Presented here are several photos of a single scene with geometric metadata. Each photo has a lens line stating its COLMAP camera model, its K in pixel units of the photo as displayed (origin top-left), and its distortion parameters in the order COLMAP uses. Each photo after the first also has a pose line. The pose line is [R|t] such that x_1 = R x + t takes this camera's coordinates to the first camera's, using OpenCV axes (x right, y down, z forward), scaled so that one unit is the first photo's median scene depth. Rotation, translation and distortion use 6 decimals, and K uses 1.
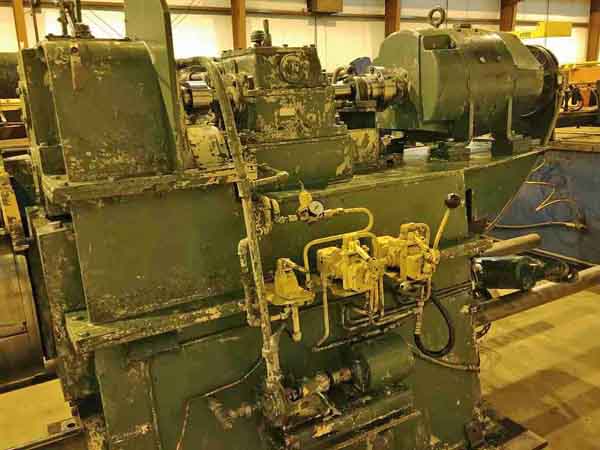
lens RADIAL K [[535.4, 0, 304.7], [0, 535.4, 225.3], [0, 0, 1]] dist [0.127612, -0.183067]
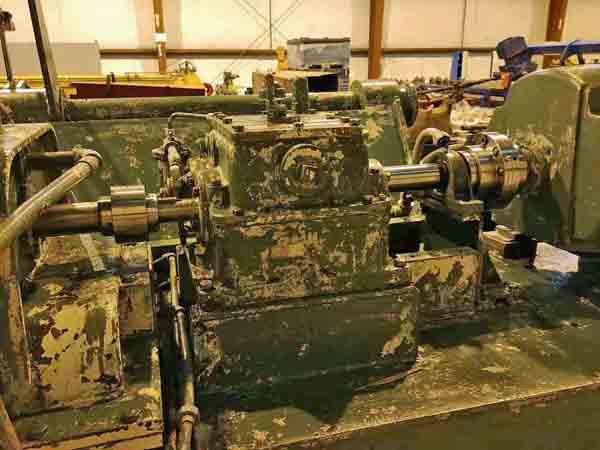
lens RADIAL K [[535.4, 0, 294.2], [0, 535.4, 221.1], [0, 0, 1]] dist [0.127612, -0.183067]
pose [[0.963298, 0.097984, -0.249913, 0.096408], [-0.086600, 0.994658, 0.056179, -0.251789], [0.254082, -0.032475, 0.966637, 0.454929]]
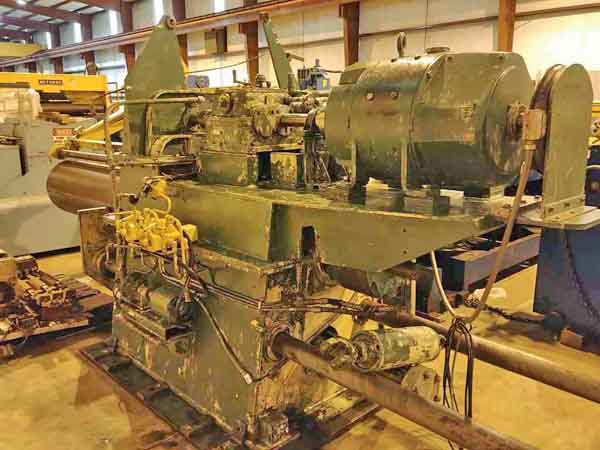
lens RADIAL K [[535.4, 0, 298.8], [0, 535.4, 229.1], [0, 0, 1]] dist [0.127612, -0.183067]
pose [[0.209512, 0.252800, -0.944562, 1.392802], [-0.235639, 0.950585, 0.202145, -0.290109], [0.948988, 0.180223, 0.258729, 0.817862]]
